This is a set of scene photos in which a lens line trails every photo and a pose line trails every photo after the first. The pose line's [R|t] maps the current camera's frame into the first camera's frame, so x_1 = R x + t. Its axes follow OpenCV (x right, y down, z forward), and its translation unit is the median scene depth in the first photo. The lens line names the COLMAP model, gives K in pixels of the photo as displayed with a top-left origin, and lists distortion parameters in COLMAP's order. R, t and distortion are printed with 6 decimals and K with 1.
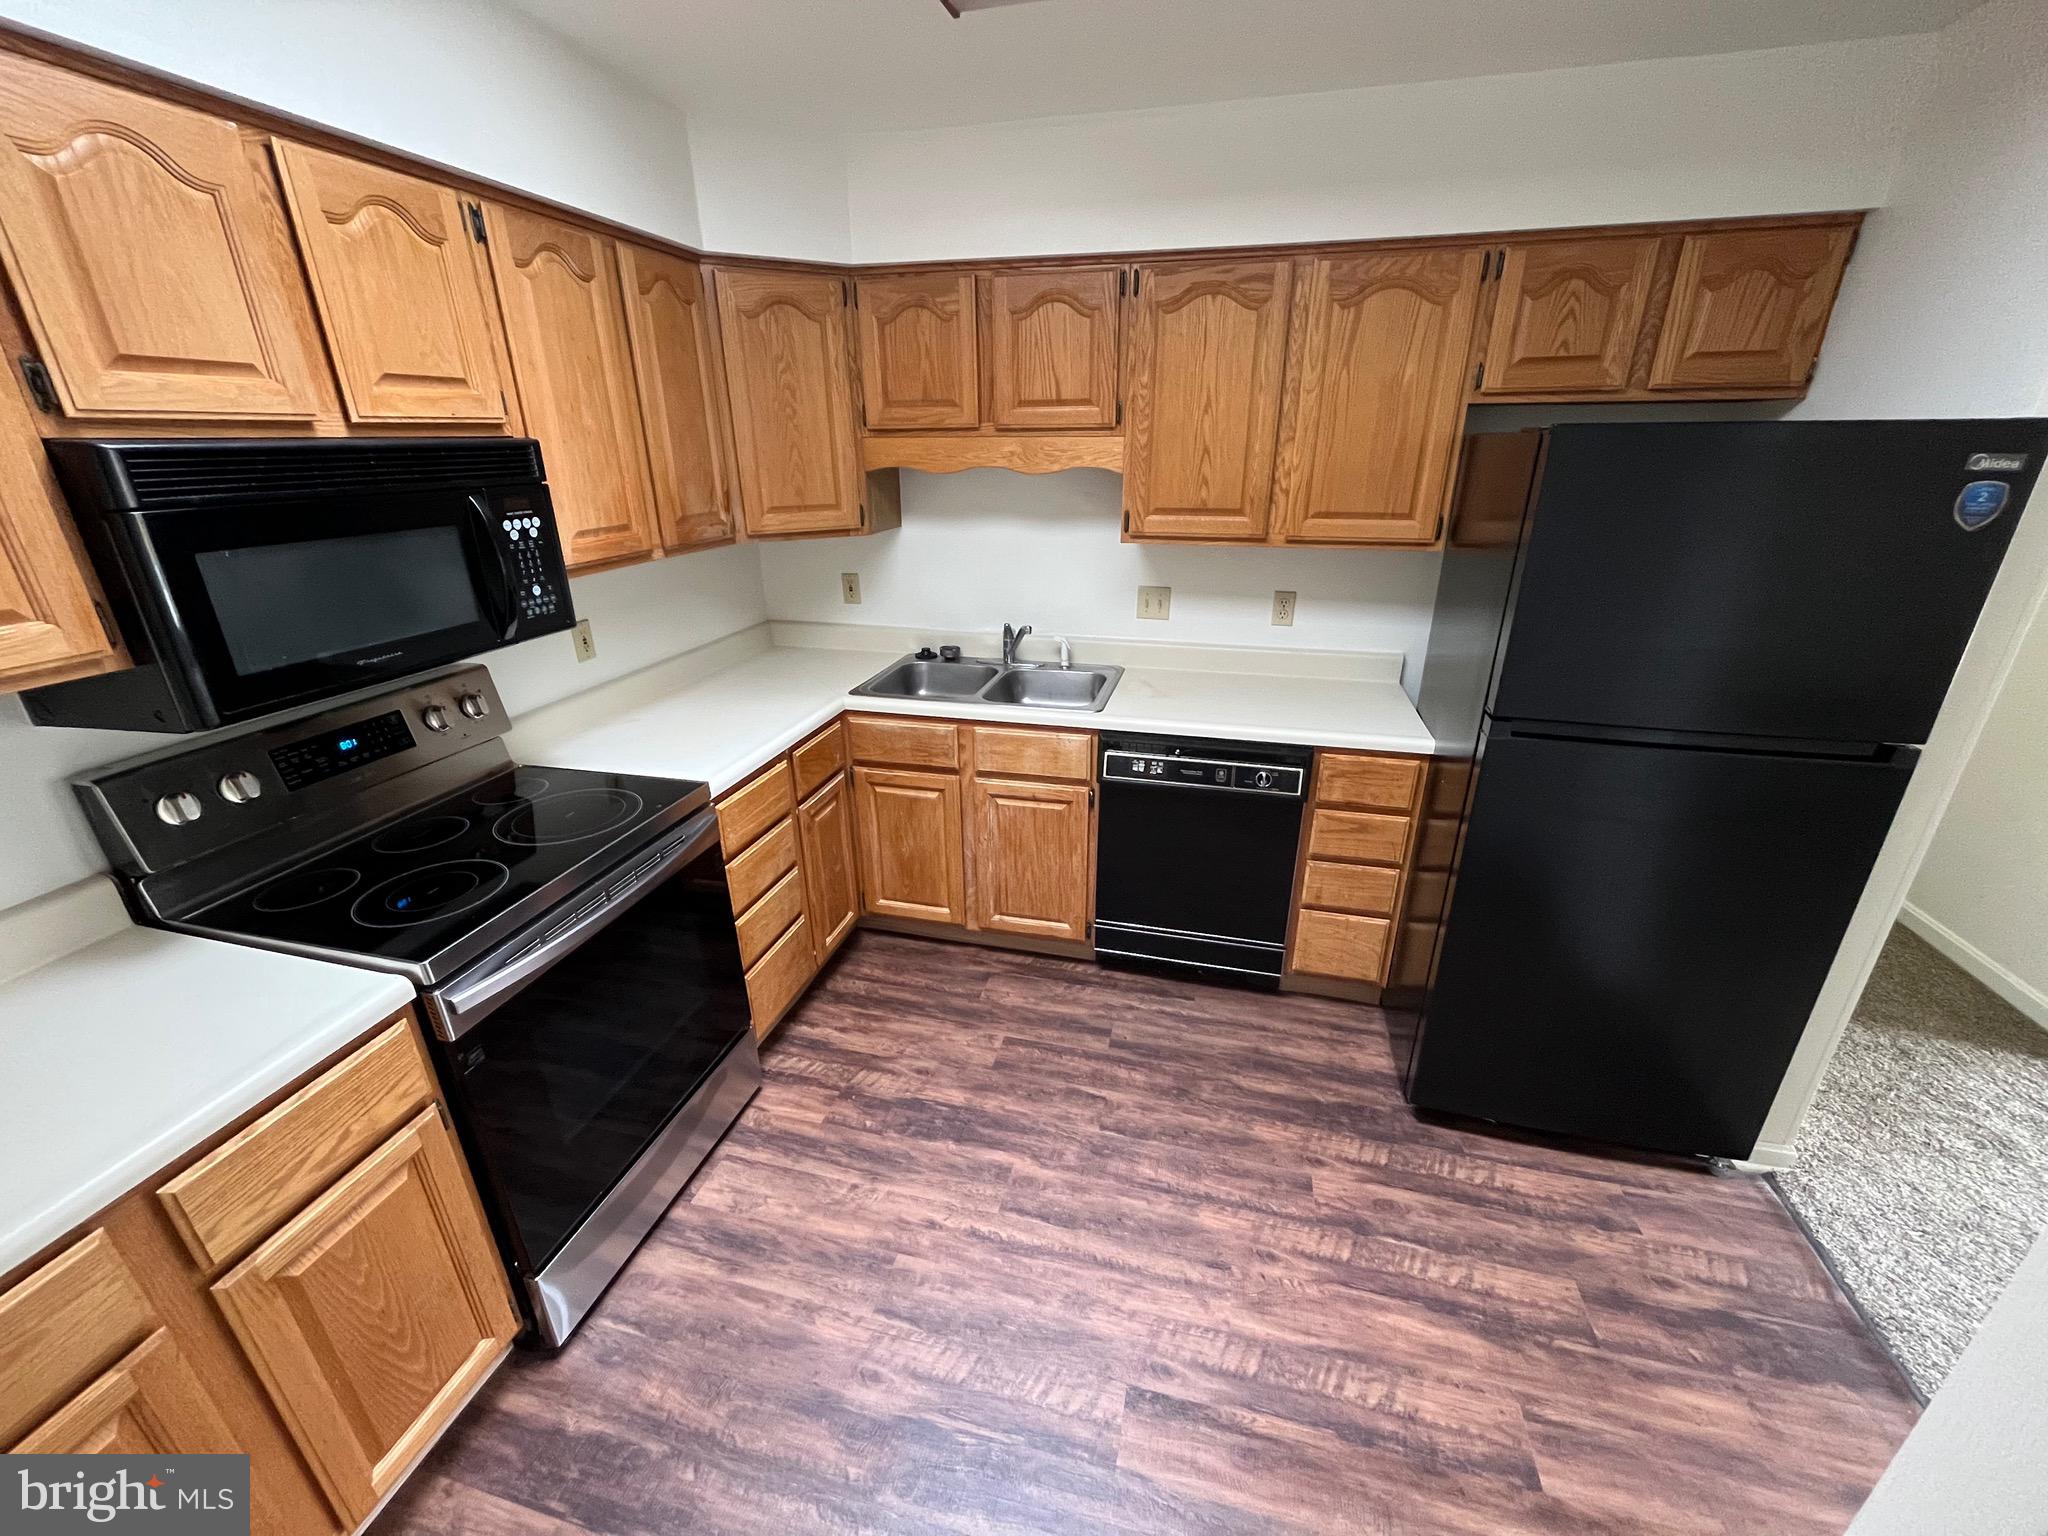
lens RADIAL K [[823.9, 0, 1029.9], [0, 823.9, 769.6], [0, 0, 1]] dist [-0.000840, -0.000742]
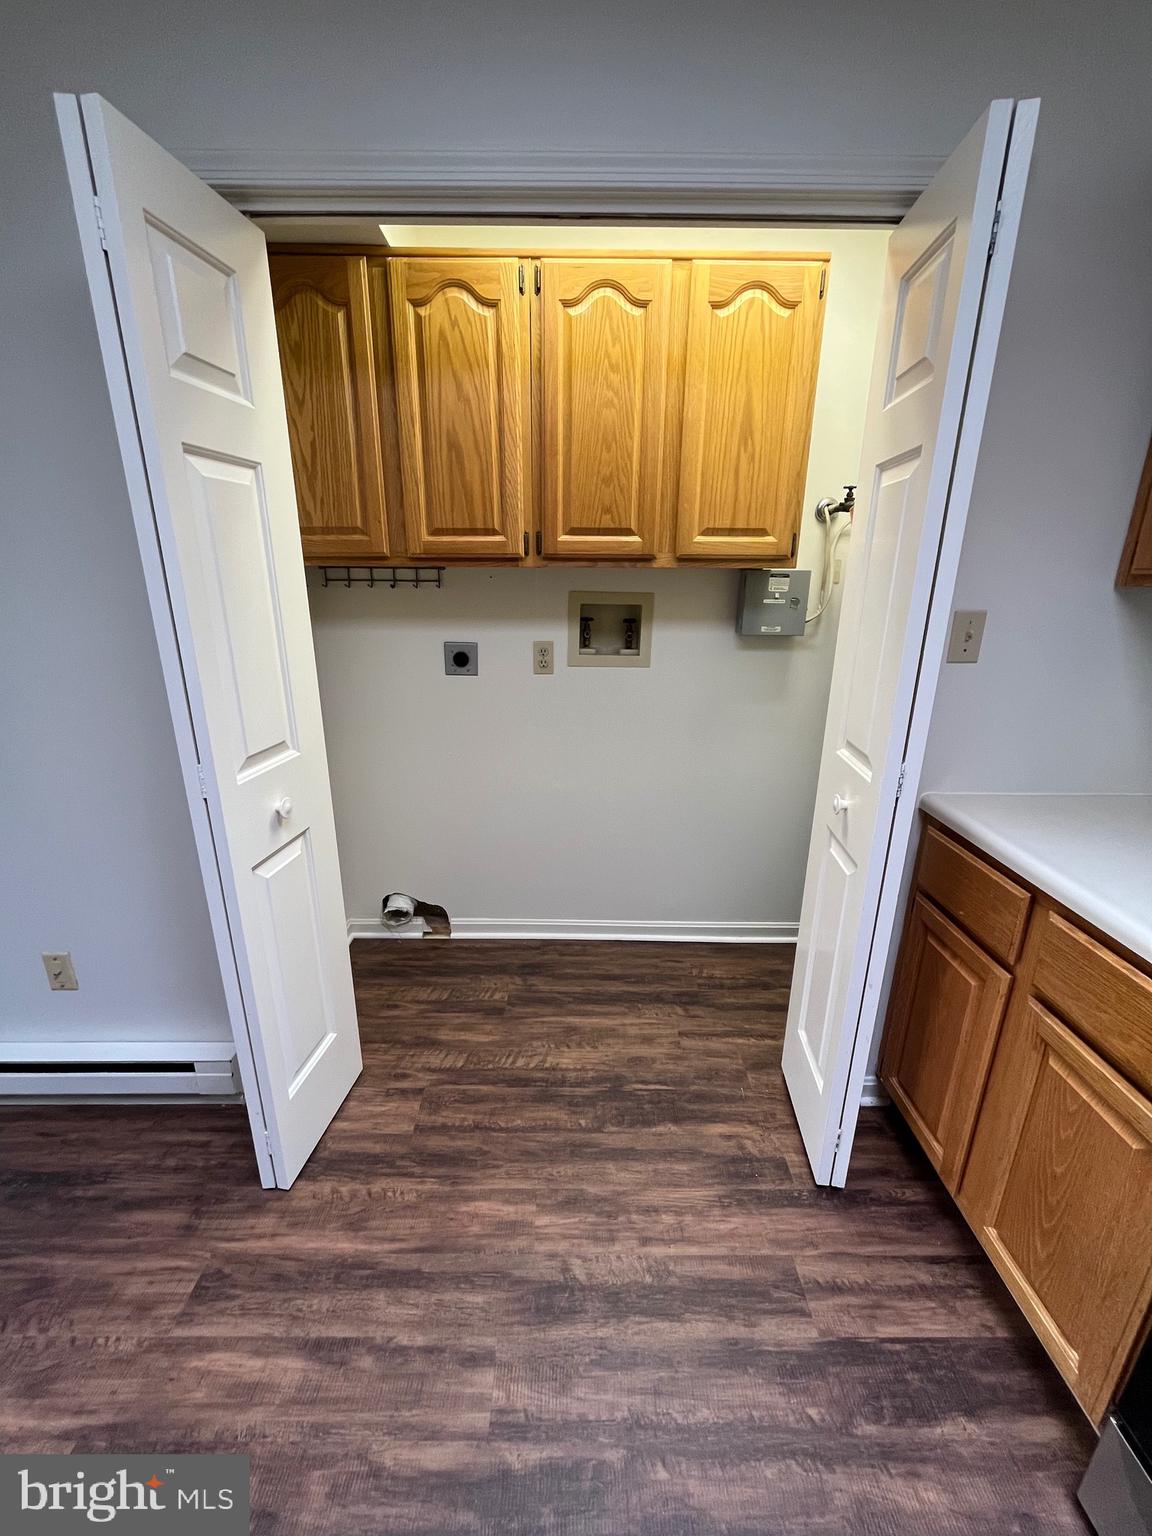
lens RADIAL K [[617.9, 0, 578.1], [0, 617.9, 770.7], [0, 0, 1]] dist [-0.000840, -0.000742]
pose [[-0.968403, 0.073678, -0.238257, -0.012304], [-0.095165, 0.773896, 0.626122, -0.133233], [0.230518, 0.629012, -0.742432, 0.714058]]
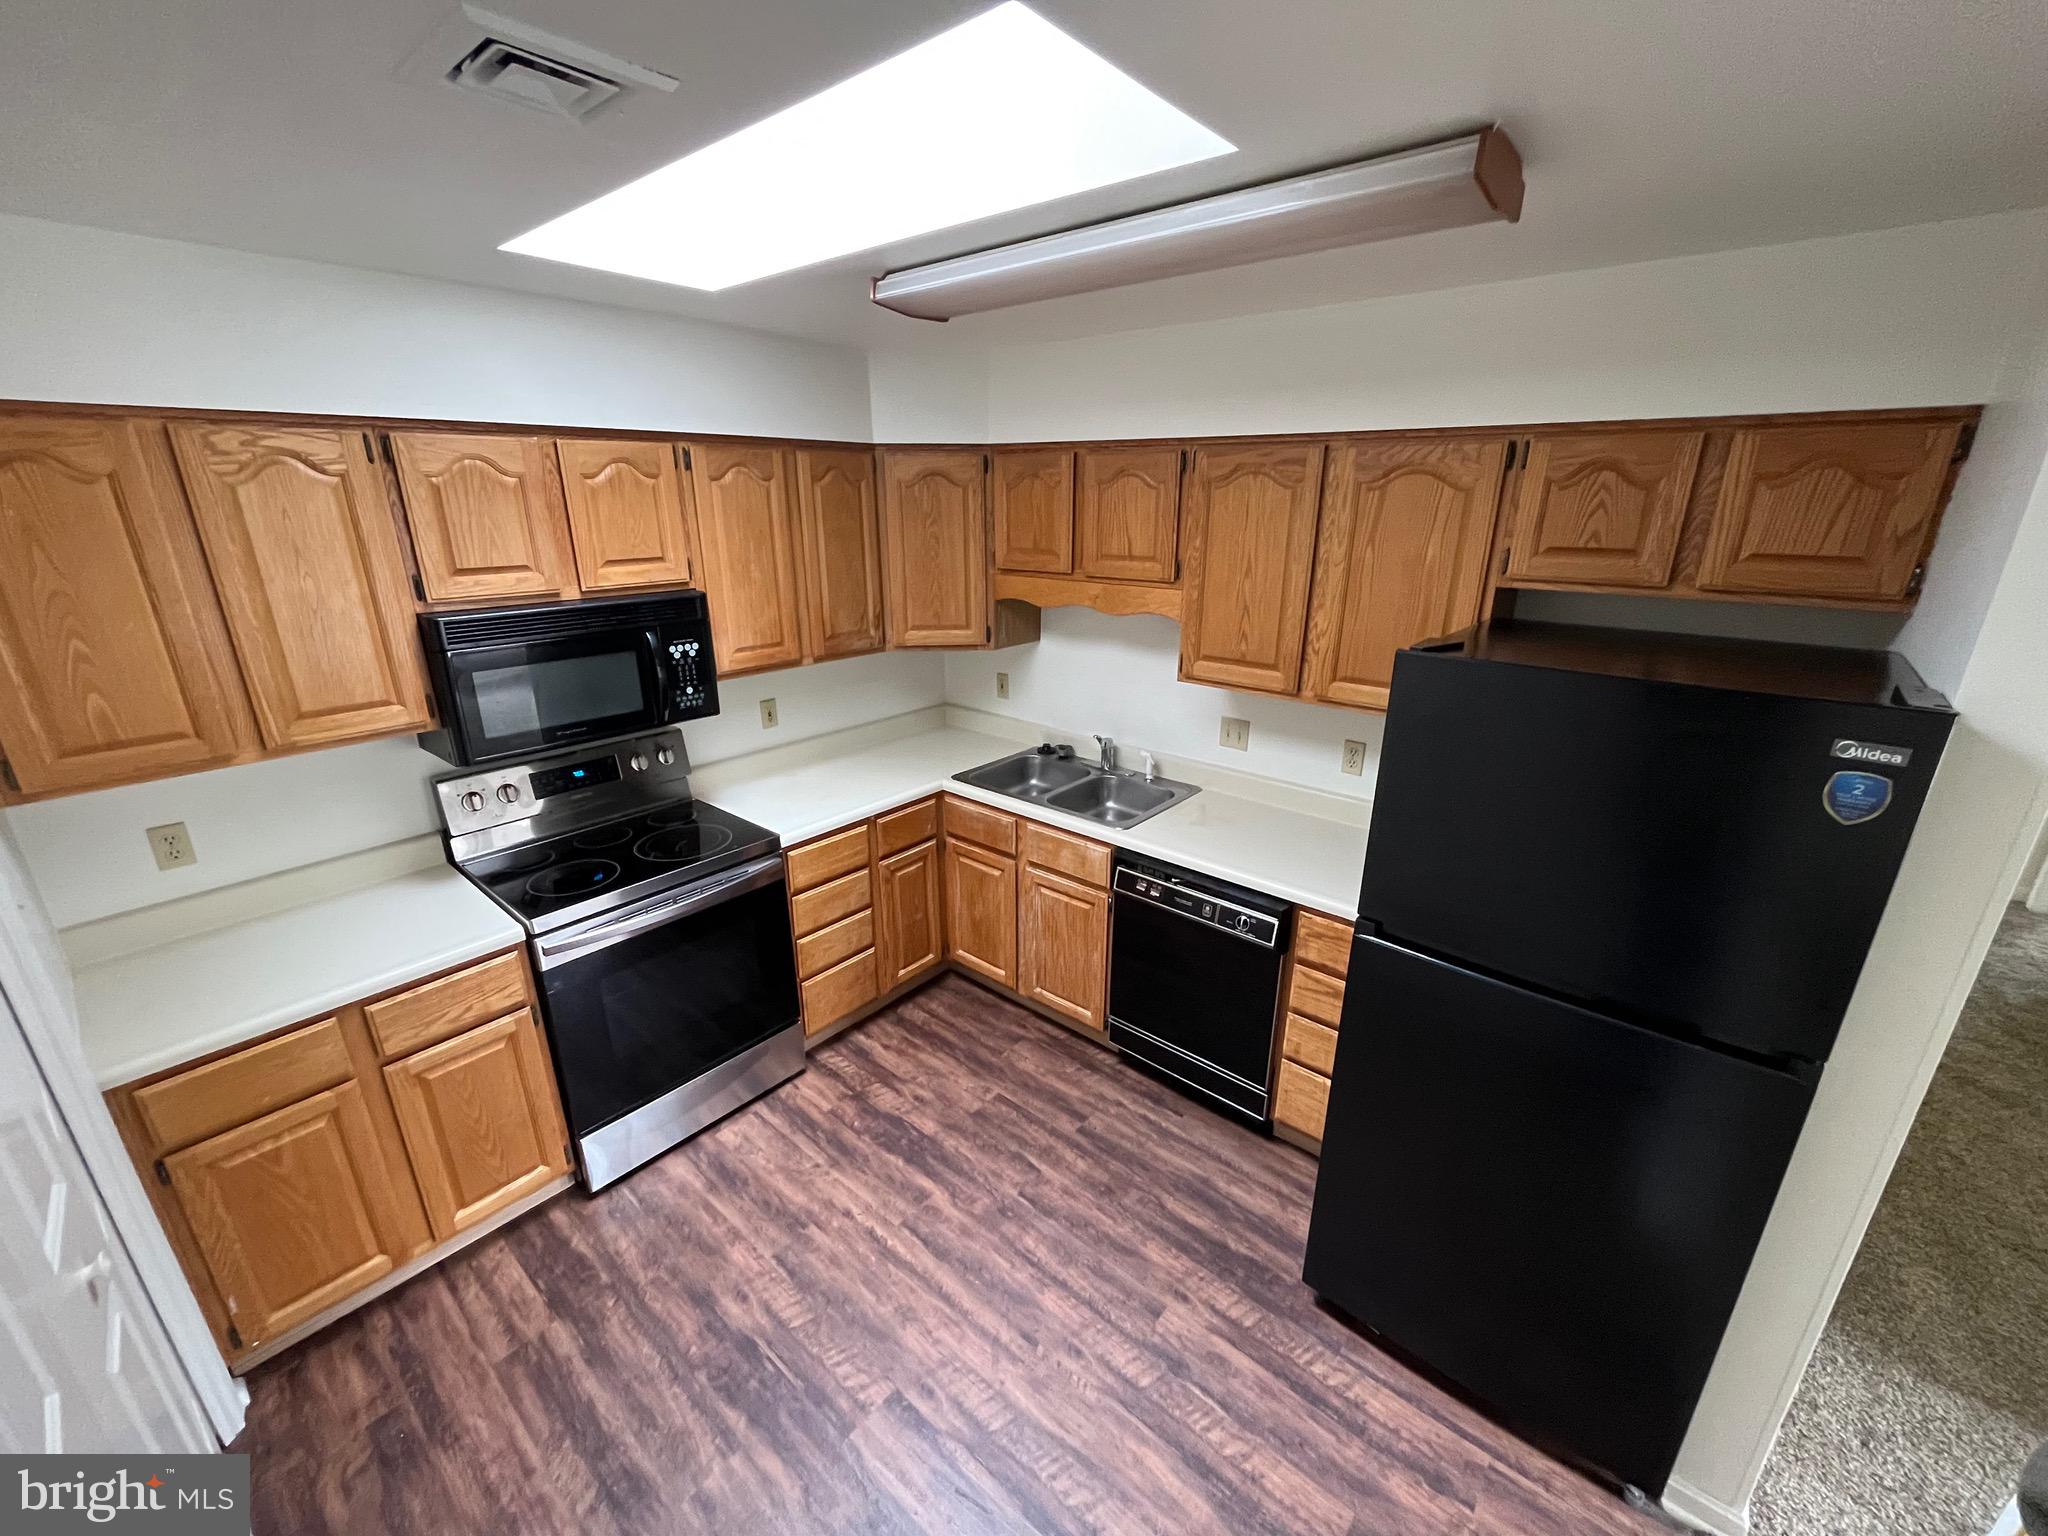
lens RADIAL K [[823.9, 0, 1031.4], [0, 823.9, 773.2], [0, 0, 1]] dist [-0.000840, -0.000742]
pose [[0.899509, 0.150462, -0.410176, 0.519014], [-0.172801, 0.984798, -0.017705, -0.130134], [0.401276, 0.086804, 0.911835, -0.089763]]
